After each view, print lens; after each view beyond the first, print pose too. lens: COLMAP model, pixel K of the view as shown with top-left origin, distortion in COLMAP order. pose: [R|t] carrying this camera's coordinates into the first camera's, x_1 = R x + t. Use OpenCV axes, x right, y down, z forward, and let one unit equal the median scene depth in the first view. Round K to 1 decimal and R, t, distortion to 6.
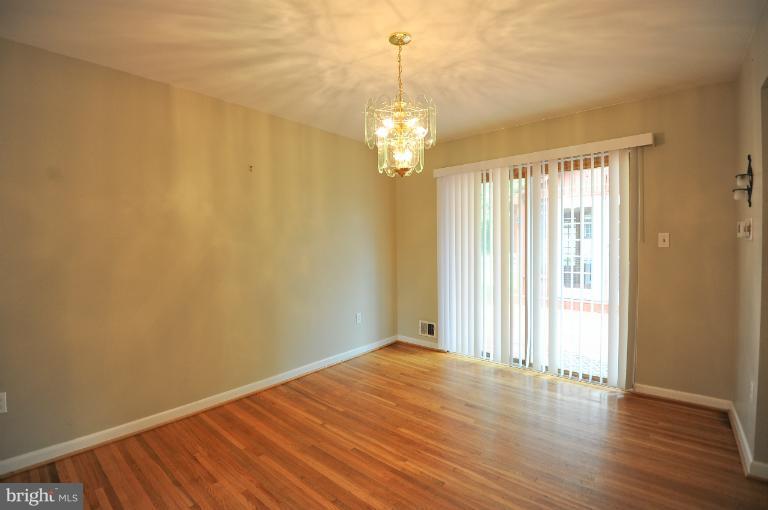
lens RADIAL K [[364.3, 0, 371.7], [0, 364.3, 253.0], [0, 0, 1]] dist [-0.025627, -0.000805]
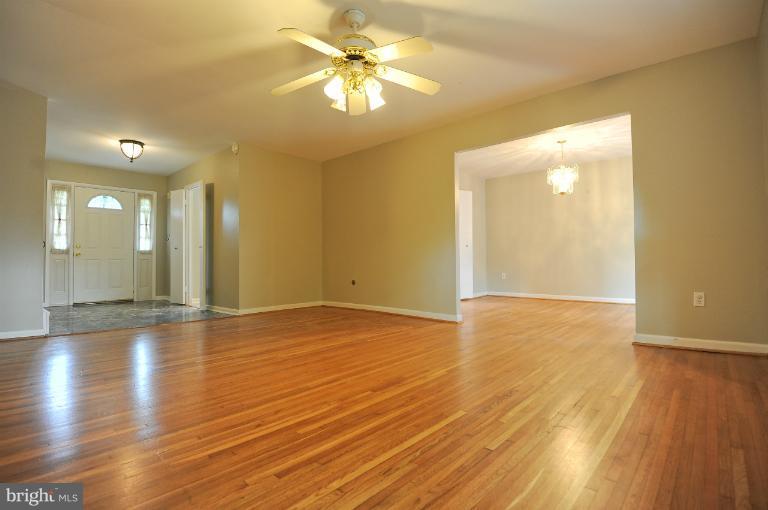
lens RADIAL K [[364.3, 0, 371.7], [0, 364.3, 253.0], [0, 0, 1]] dist [-0.025627, -0.000805]
pose [[-0.030040, -0.019108, -0.999366, 2.136266], [0.000293, 0.999817, -0.019125, 0.192466], [0.999549, -0.000867, -0.030029, -0.208893]]
